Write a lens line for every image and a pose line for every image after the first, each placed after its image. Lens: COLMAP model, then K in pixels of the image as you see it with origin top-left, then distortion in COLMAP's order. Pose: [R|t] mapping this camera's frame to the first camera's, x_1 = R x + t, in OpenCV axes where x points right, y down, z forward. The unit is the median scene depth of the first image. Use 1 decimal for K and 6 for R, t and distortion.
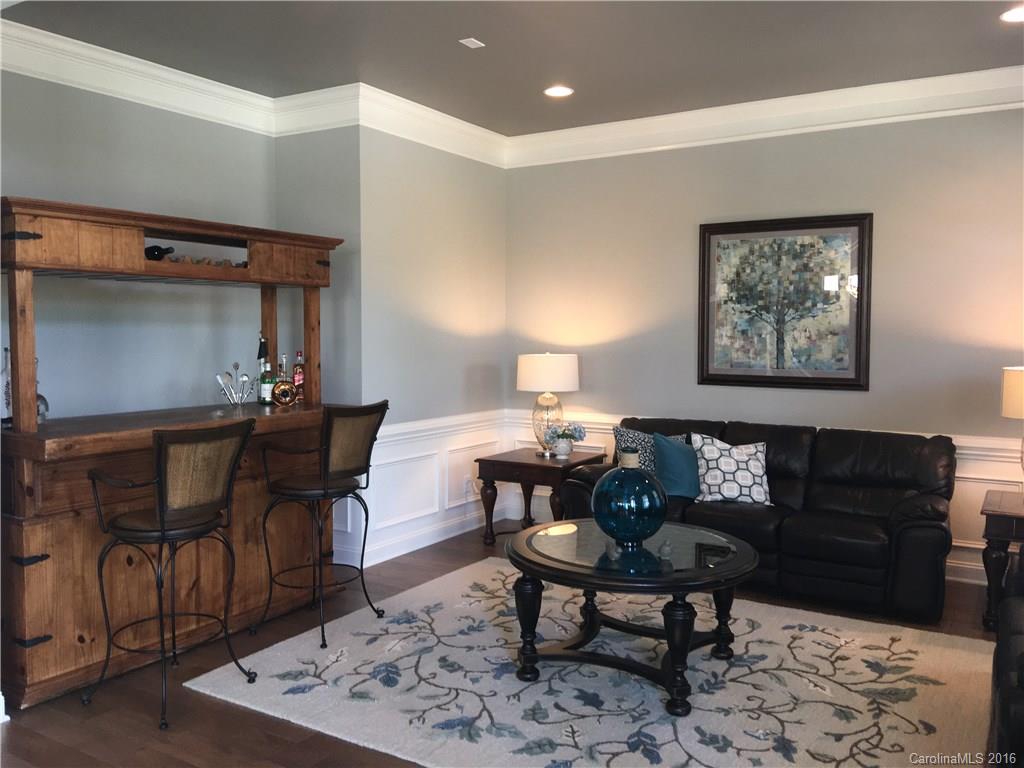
lens RADIAL K [[856.9, 0, 510.5], [0, 856.9, 381.0], [0, 0, 1]] dist [0.061284, -0.096261]
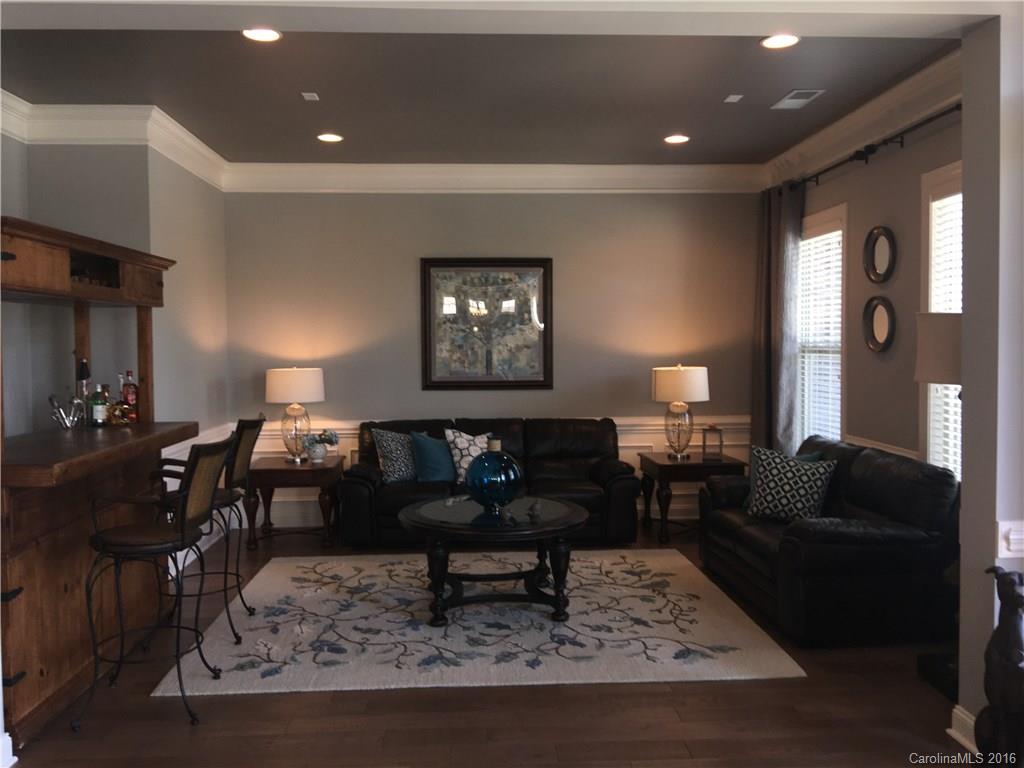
lens RADIAL K [[856.9, 0, 515.1], [0, 856.9, 383.1], [0, 0, 1]] dist [0.061284, -0.096261]
pose [[0.820196, -0.035846, 0.570958, -0.454316], [0.043172, 0.999067, 0.000706, -0.001843], [-0.570451, 0.024070, 0.820979, -0.076666]]
